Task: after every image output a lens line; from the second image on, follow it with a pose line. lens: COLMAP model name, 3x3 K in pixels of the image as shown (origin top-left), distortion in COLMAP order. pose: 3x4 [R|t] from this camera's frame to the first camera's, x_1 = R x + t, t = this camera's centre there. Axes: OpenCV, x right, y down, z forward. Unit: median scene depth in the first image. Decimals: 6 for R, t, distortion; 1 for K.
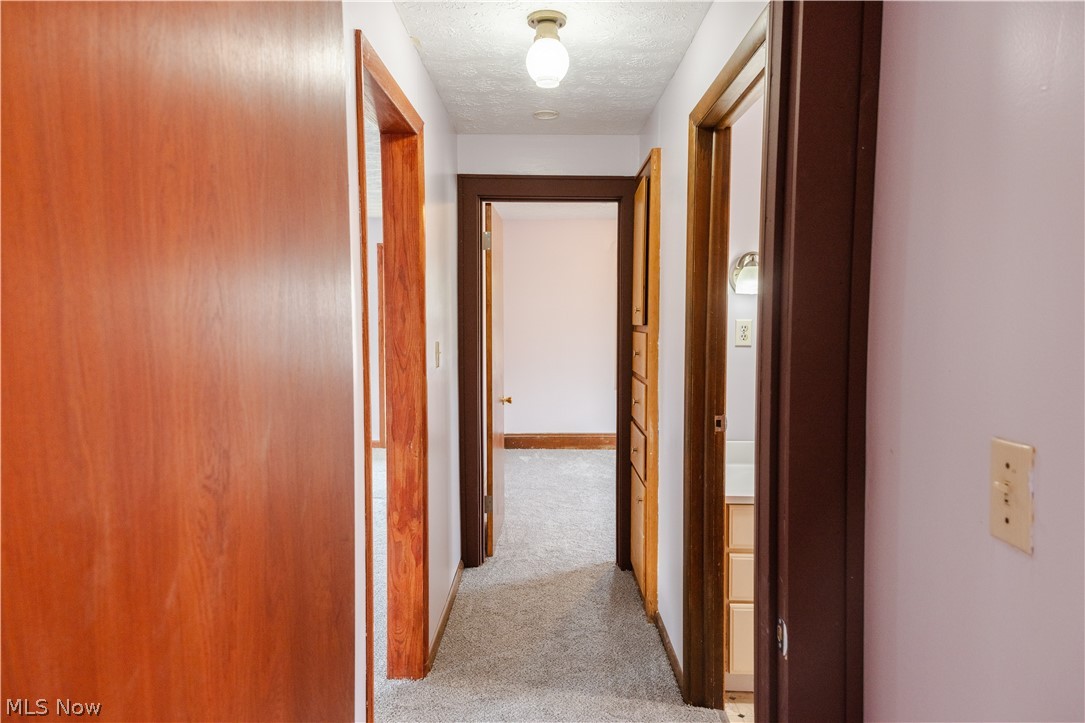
lens RADIAL K [[706.2, 0, 541.5], [0, 706.2, 358.5], [0, 0, 1]] dist [0.133473, -0.105292]
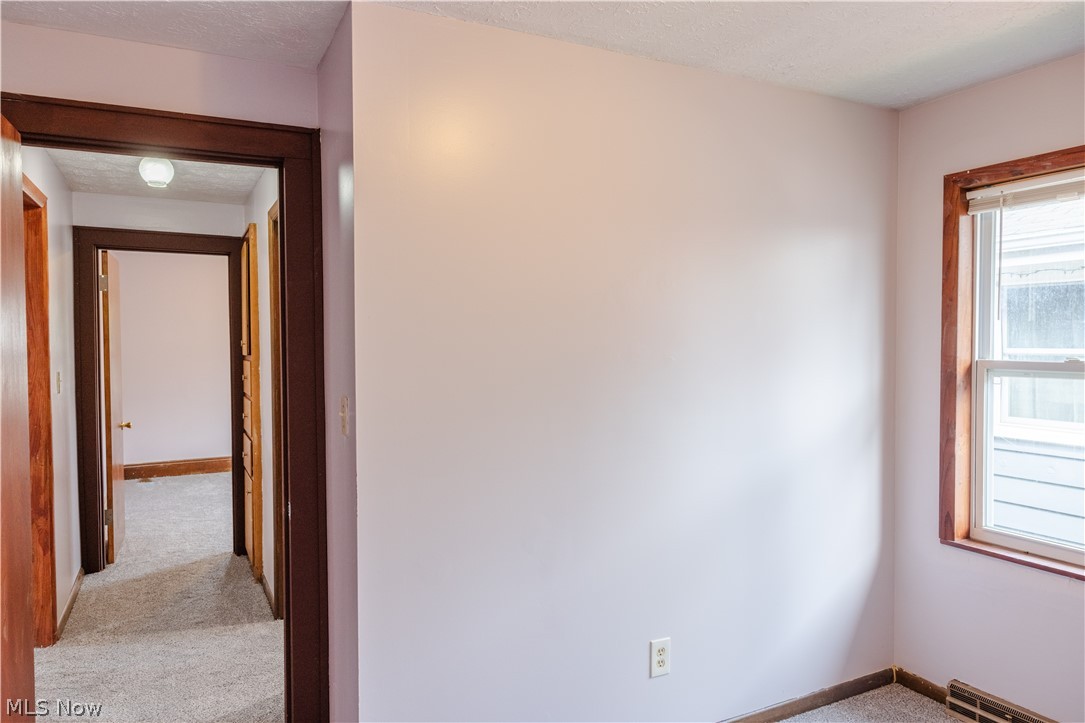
lens RADIAL K [[721.6, 0, 542.5], [0, 721.6, 358.4], [0, 0, 1]] dist [0.009057, -0.002338]
pose [[0.888175, -0.017047, 0.459188, 0.013412], [0.035222, 0.998897, -0.031043, 0.016042], [-0.458153, 0.043745, 0.887796, -0.358375]]
